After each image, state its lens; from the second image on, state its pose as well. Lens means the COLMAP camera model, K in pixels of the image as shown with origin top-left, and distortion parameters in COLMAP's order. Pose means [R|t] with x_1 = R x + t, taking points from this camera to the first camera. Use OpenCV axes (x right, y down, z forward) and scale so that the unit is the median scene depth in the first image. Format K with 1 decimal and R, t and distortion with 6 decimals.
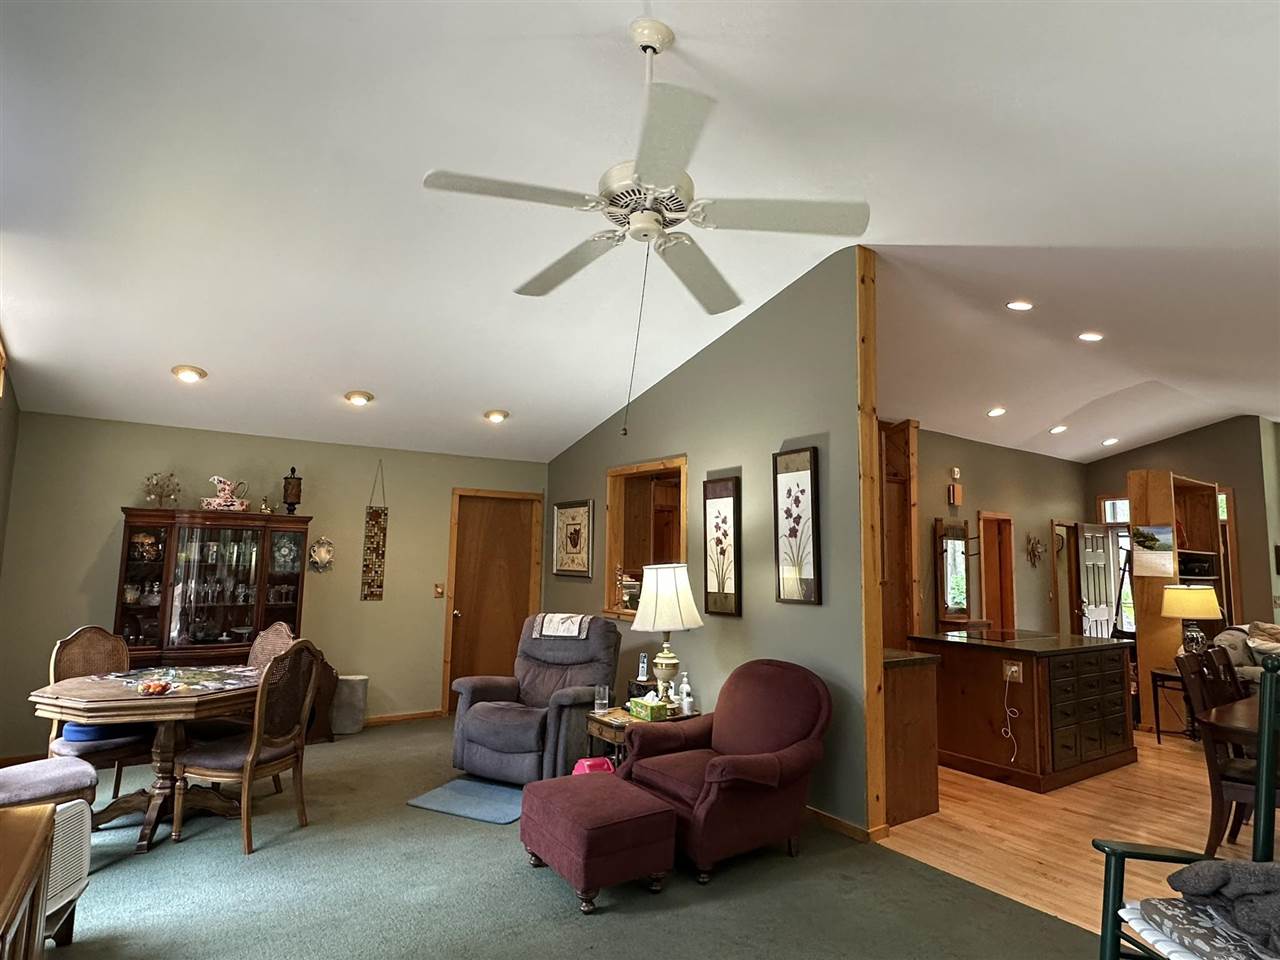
lens RADIAL K [[695.3, 0, 637.9], [0, 695.3, 483.7], [0, 0, 1]] dist [-0.005755, 0.000945]
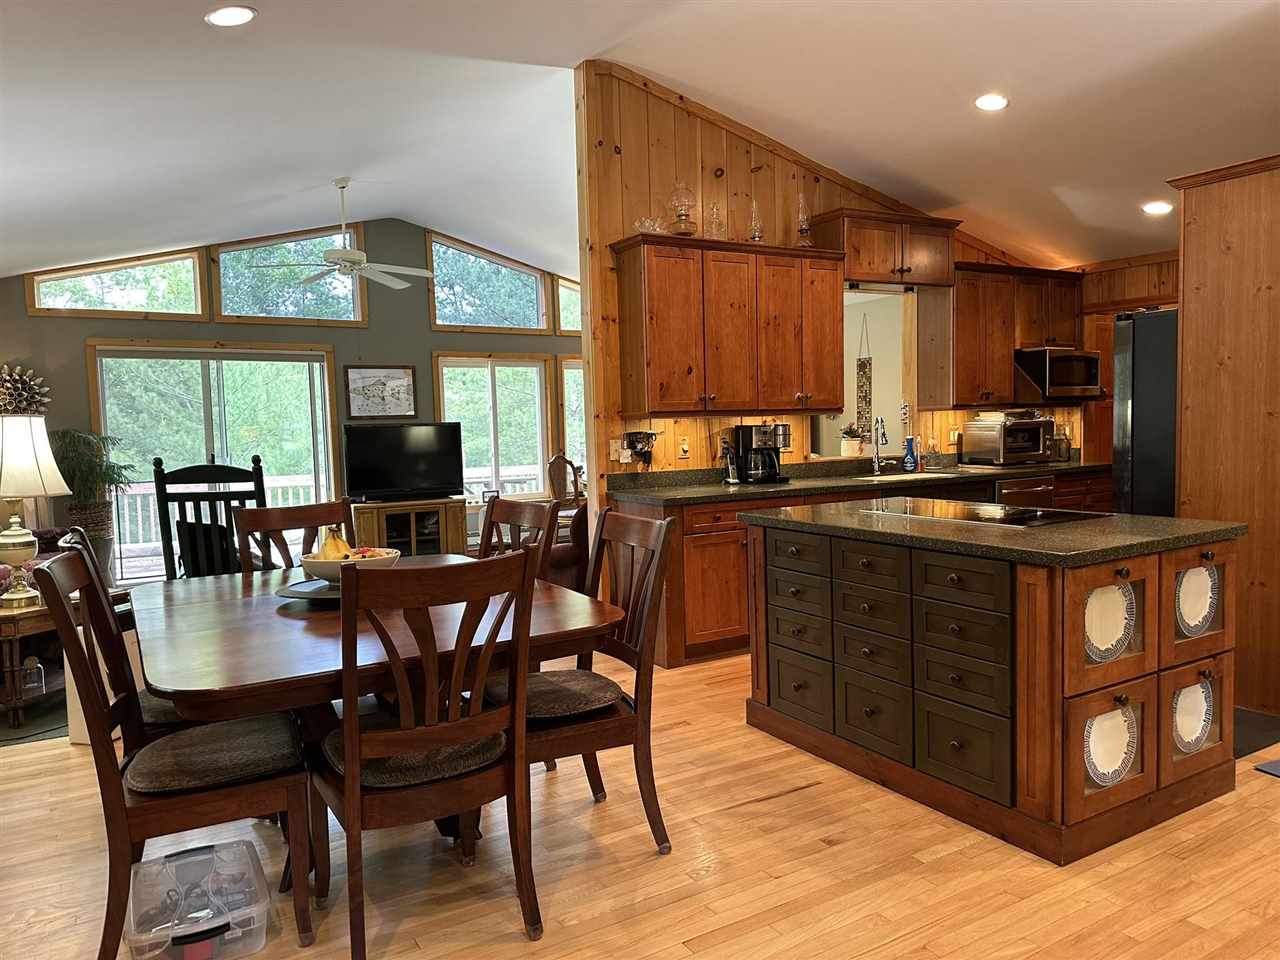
lens RADIAL K [[888.7, 0, 644.2], [0, 888.7, 485.6], [0, 0, 1]] dist [0.165321, -0.271371]
pose [[-0.049710, 0.047829, -0.997618, 1.050976], [0.118245, 0.992110, 0.041673, 0.132355], [0.991739, -0.115892, -0.054973, 0.721407]]
